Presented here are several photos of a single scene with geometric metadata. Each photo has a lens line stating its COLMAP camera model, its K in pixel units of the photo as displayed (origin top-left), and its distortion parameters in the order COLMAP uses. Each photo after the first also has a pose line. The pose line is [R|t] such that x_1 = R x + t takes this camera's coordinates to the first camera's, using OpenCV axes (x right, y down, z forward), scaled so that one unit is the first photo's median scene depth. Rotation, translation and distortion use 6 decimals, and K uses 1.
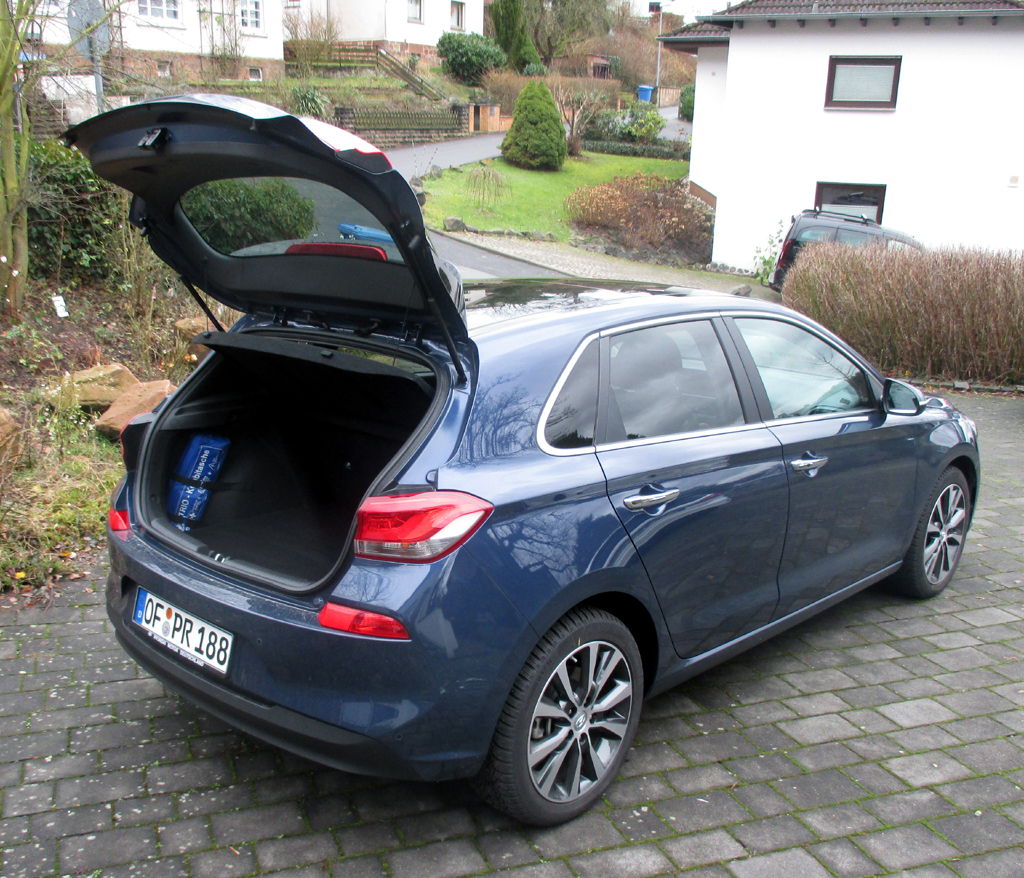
lens RADIAL K [[1095.5, 0, 512.0], [0, 1095.5, 439.0], [0, 0, 1]] dist [-0.034075, 0.011904]
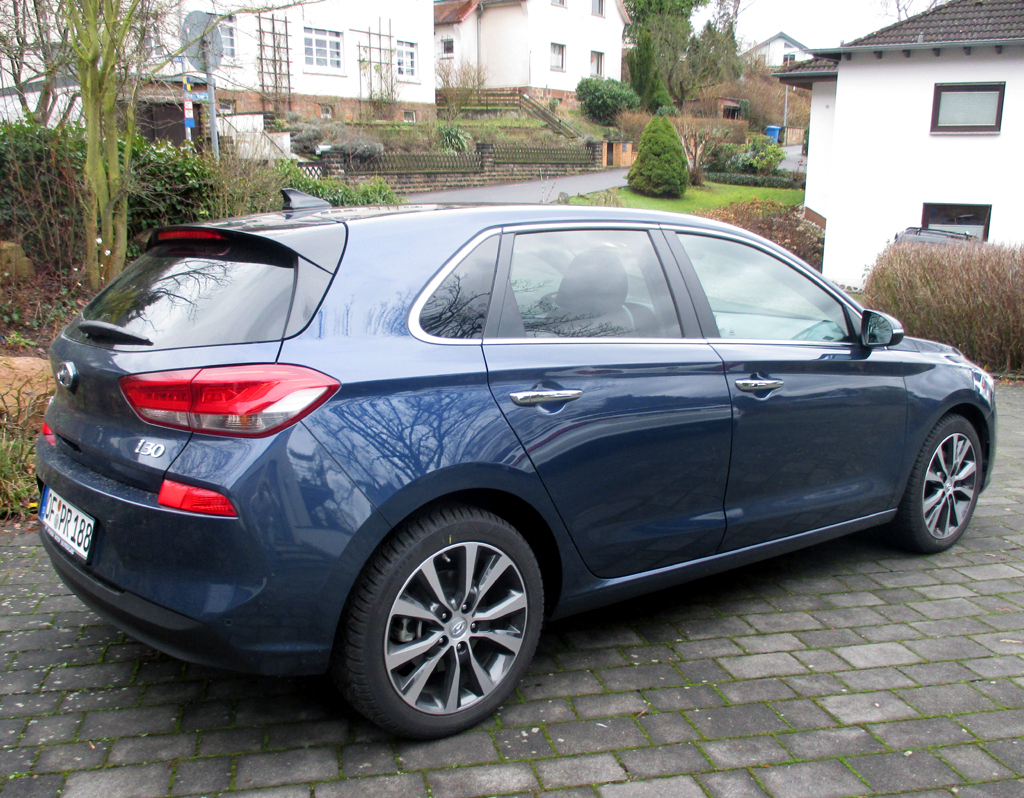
lens RADIAL K [[1008.9, 0, 547.4], [0, 1008.9, 403.7], [0, 0, 1]] dist [-0.025214, -0.011361]
pose [[0.994308, 0.011060, -0.105967, 0.158175], [-0.016536, 0.998565, -0.050933, 0.075032], [0.105251, 0.052395, 0.993064, 0.095105]]
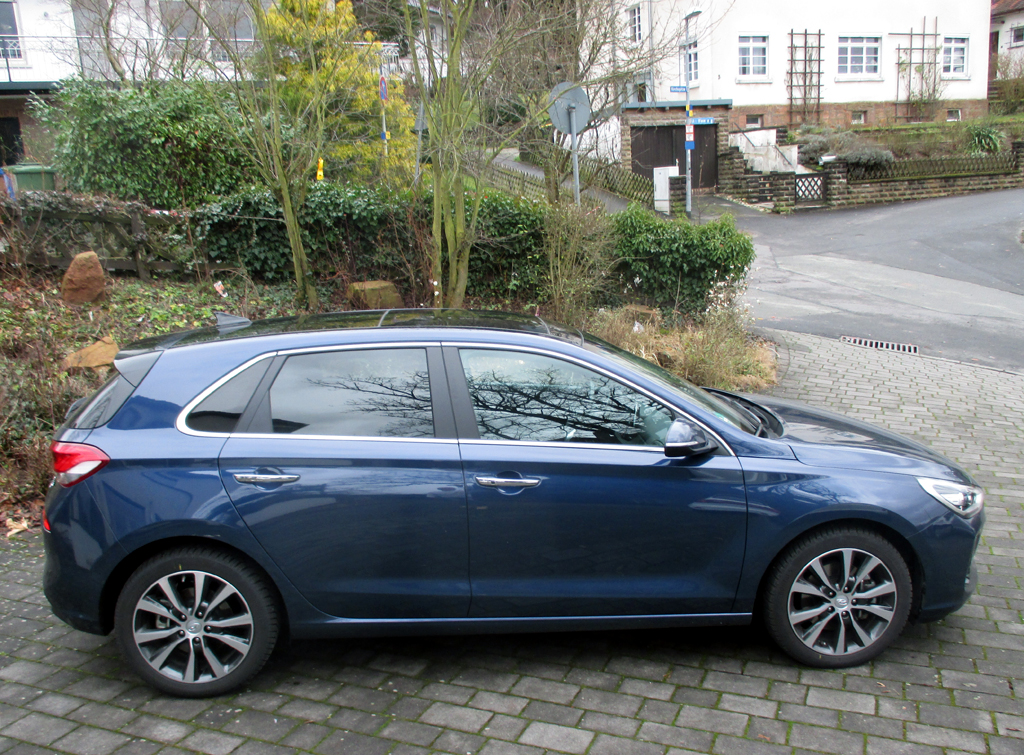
lens RADIAL K [[979.9, 0, 512.7], [0, 979.9, 399.5], [0, 0, 1]] dist [-0.062267, 0.012856]
pose [[0.751147, 0.093116, -0.653534, 0.789638], [-0.121443, 0.992597, 0.001843, -0.055228], [0.648868, 0.077982, 0.756895, 0.214130]]
